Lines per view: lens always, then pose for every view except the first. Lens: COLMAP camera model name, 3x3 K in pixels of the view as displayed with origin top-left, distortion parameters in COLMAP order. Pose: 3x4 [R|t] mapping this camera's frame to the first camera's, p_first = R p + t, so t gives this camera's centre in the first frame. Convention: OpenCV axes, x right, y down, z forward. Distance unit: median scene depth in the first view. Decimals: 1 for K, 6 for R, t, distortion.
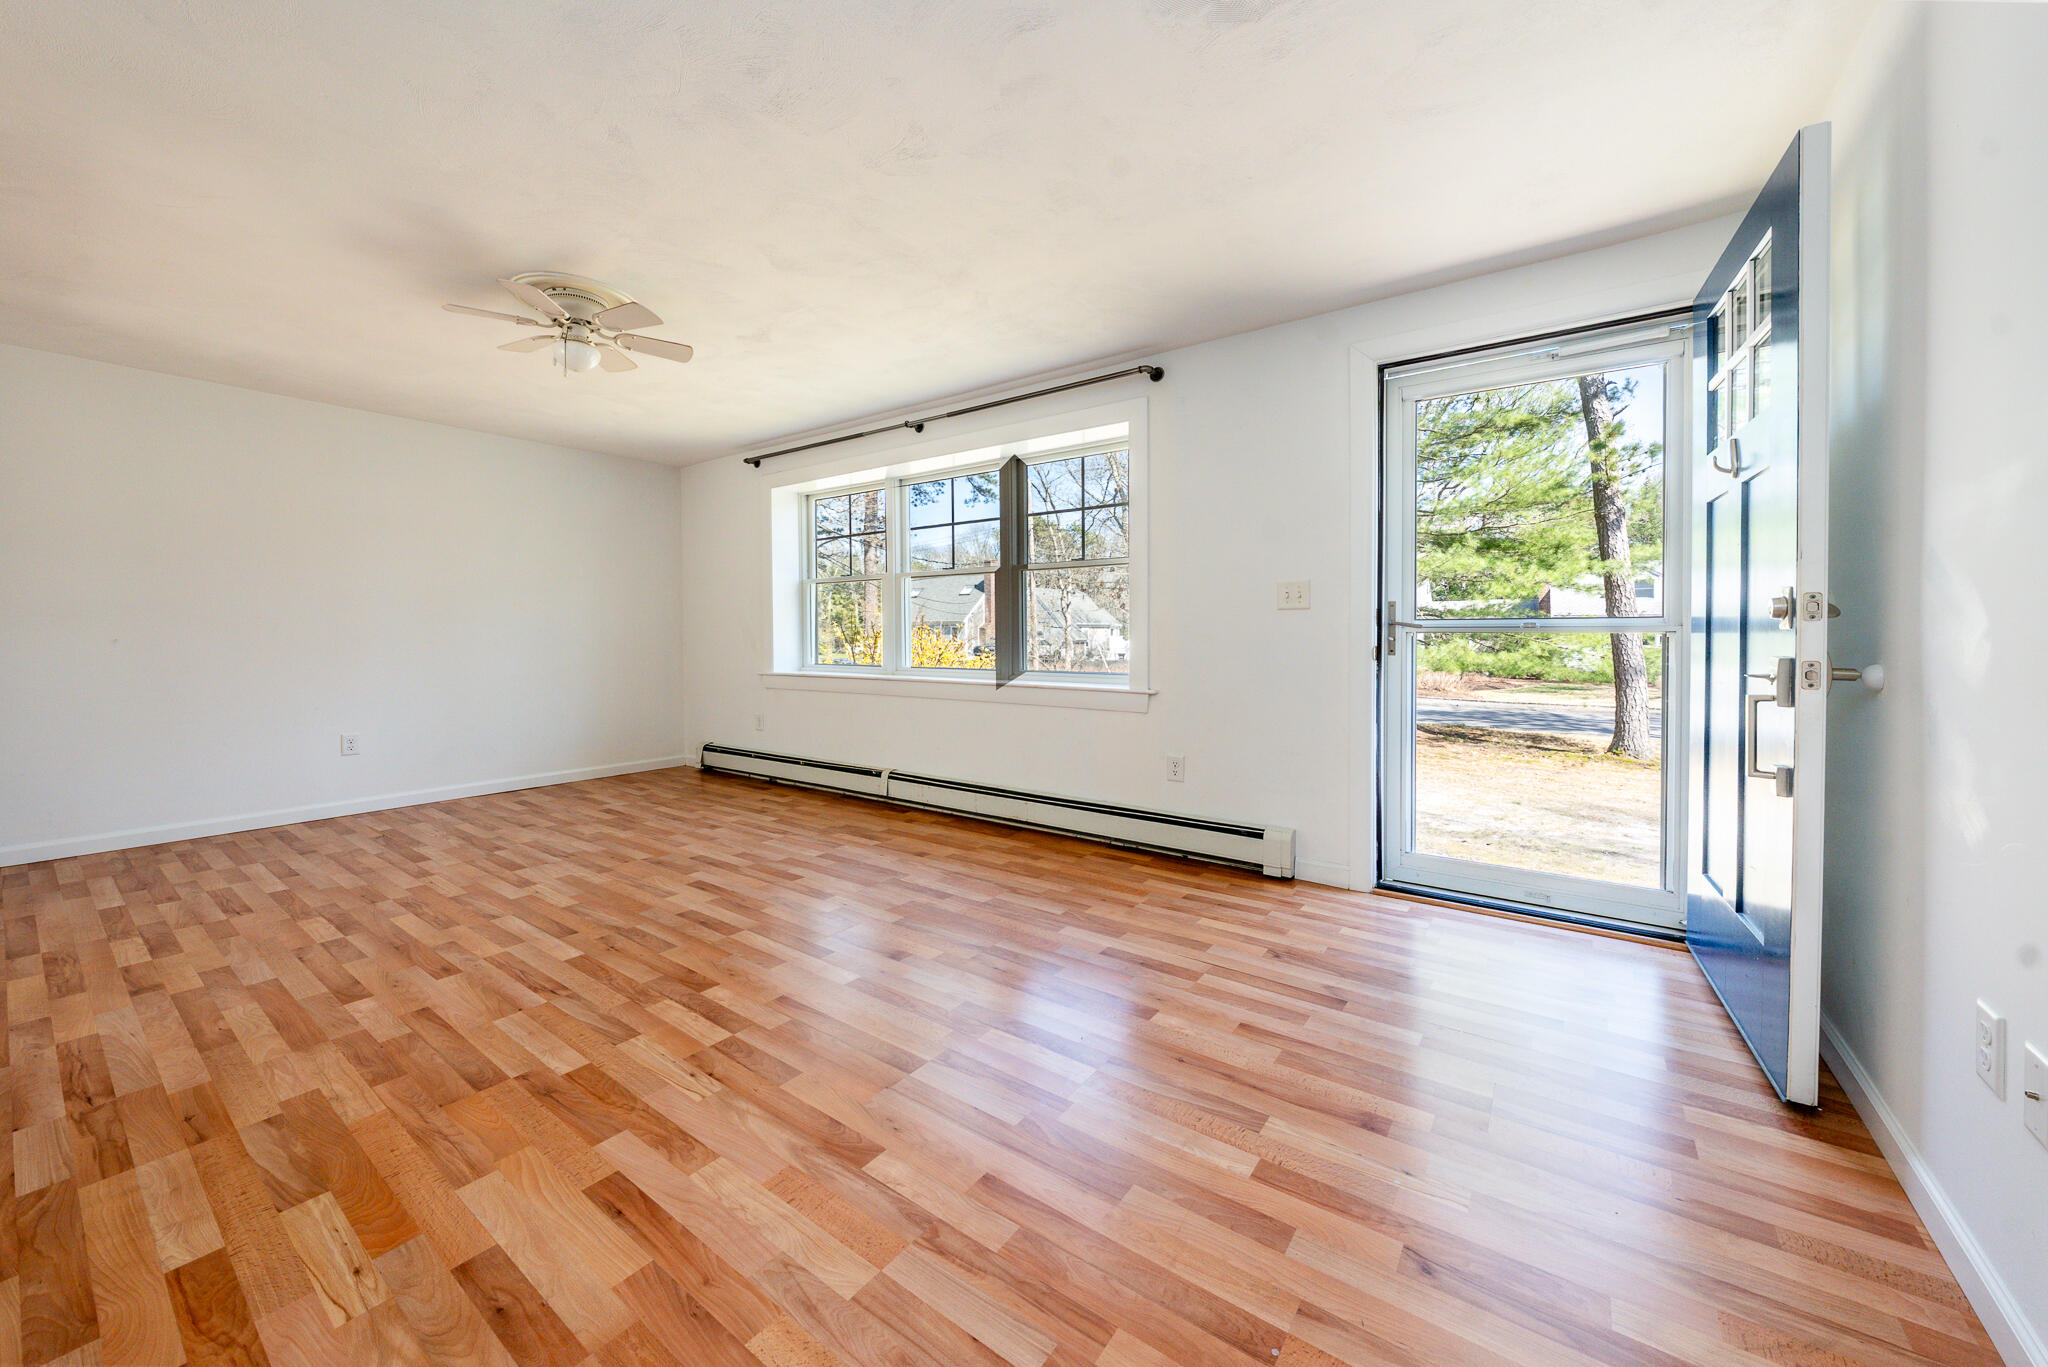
lens RADIAL K [[701.9, 0, 1019.6], [0, 701.9, 636.6], [0, 0, 1]] dist [-0.005903, 0.000704]
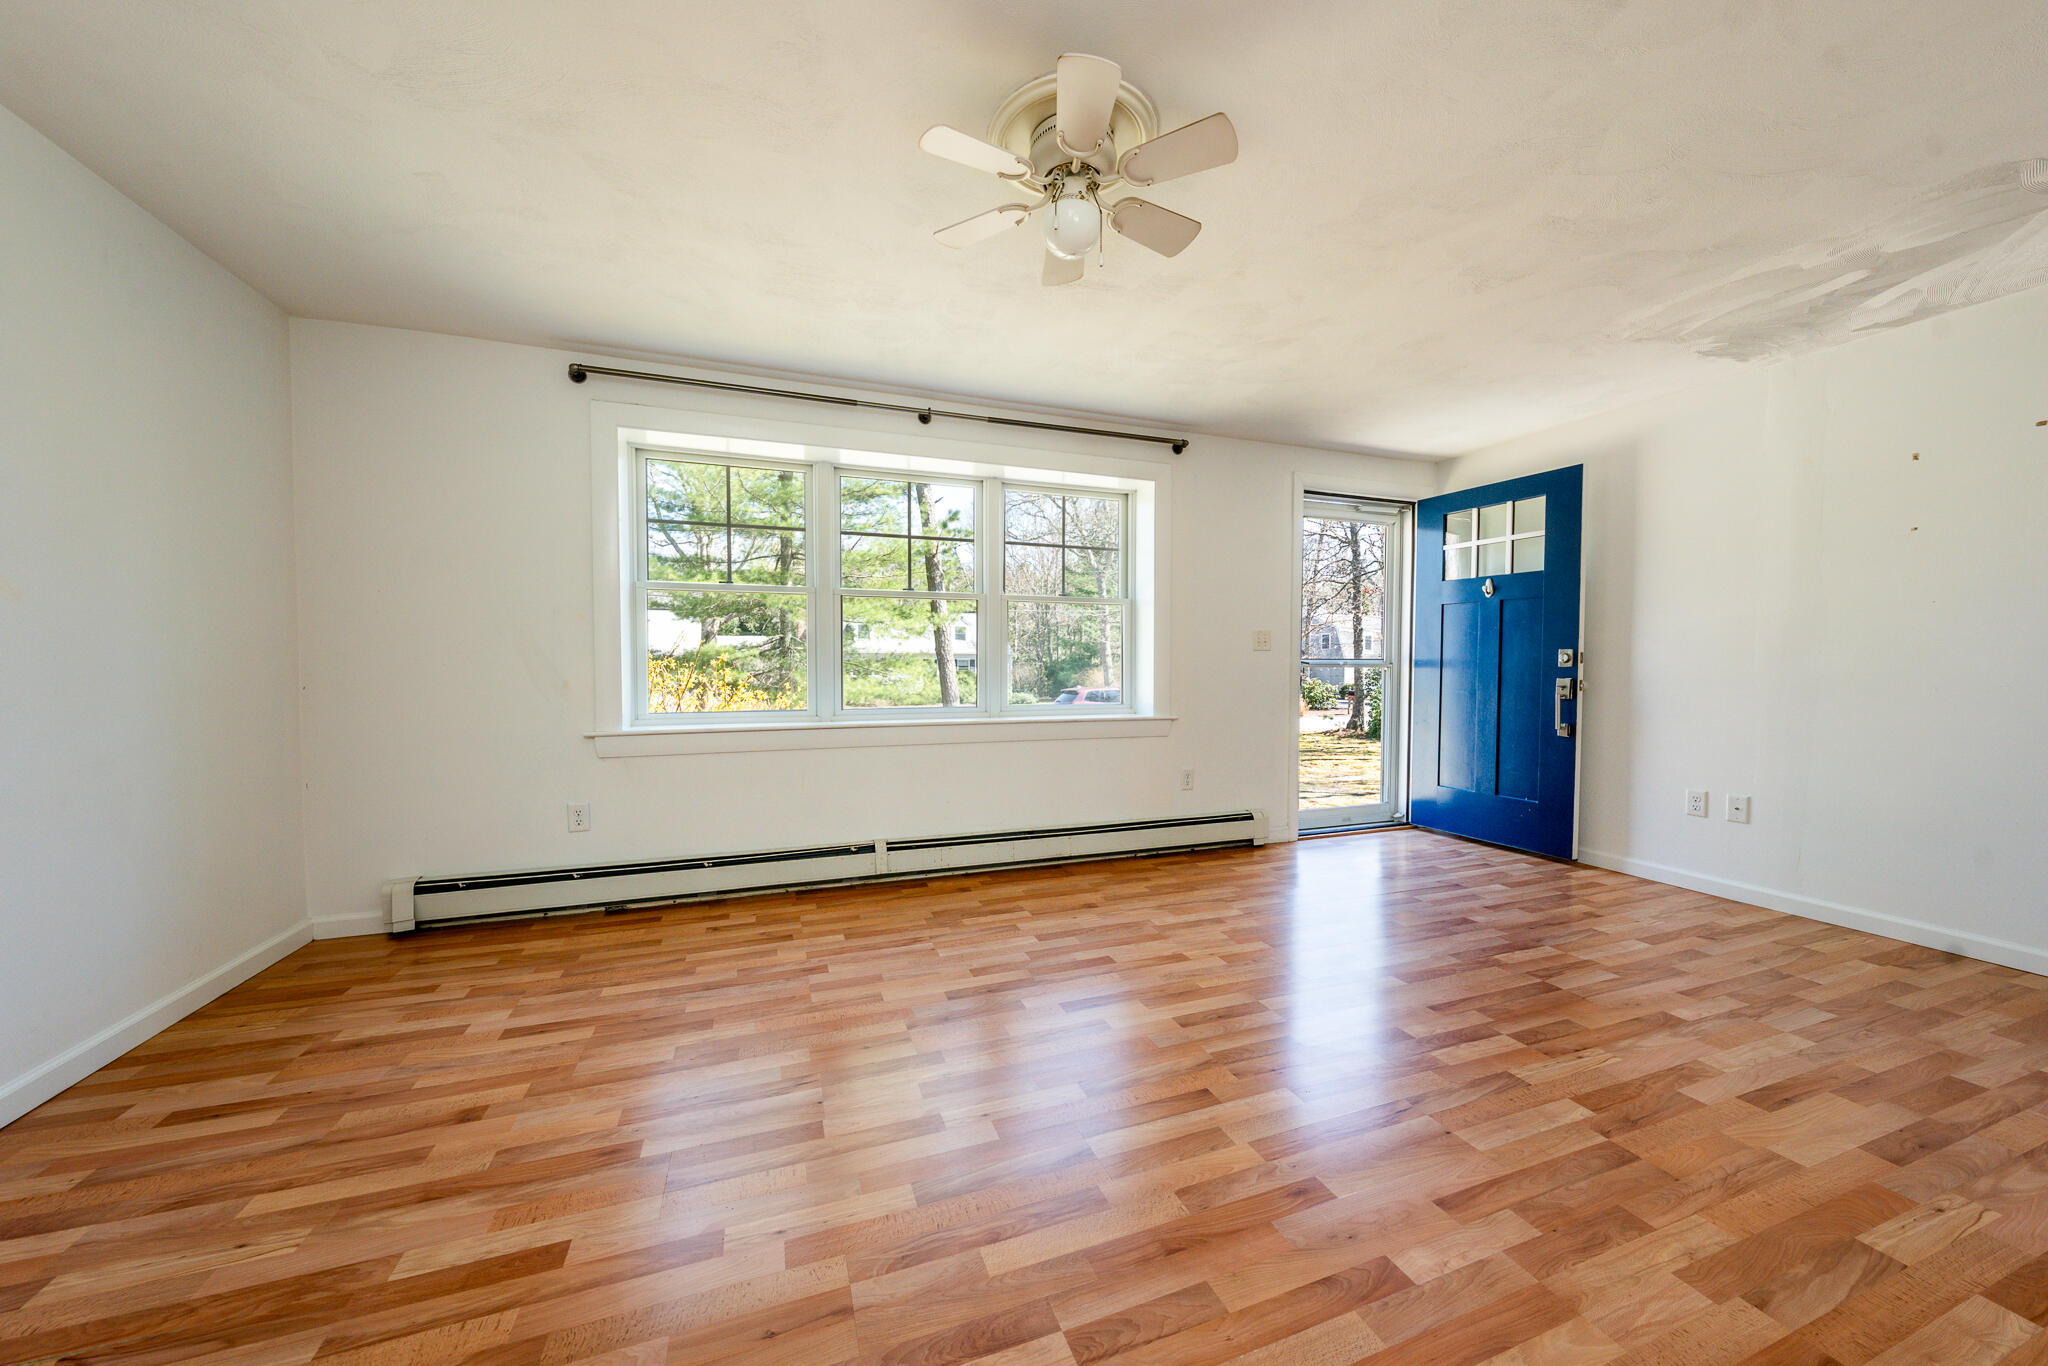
lens RADIAL K [[701.9, 0, 1007.1], [0, 701.9, 698.1], [0, 0, 1]] dist [-0.005903, 0.000704]
pose [[0.592114, -0.035396, 0.805076, -1.102575], [0.002020, 0.999097, 0.042441, -0.008267], [-0.805851, -0.023504, 0.591651, 0.625339]]
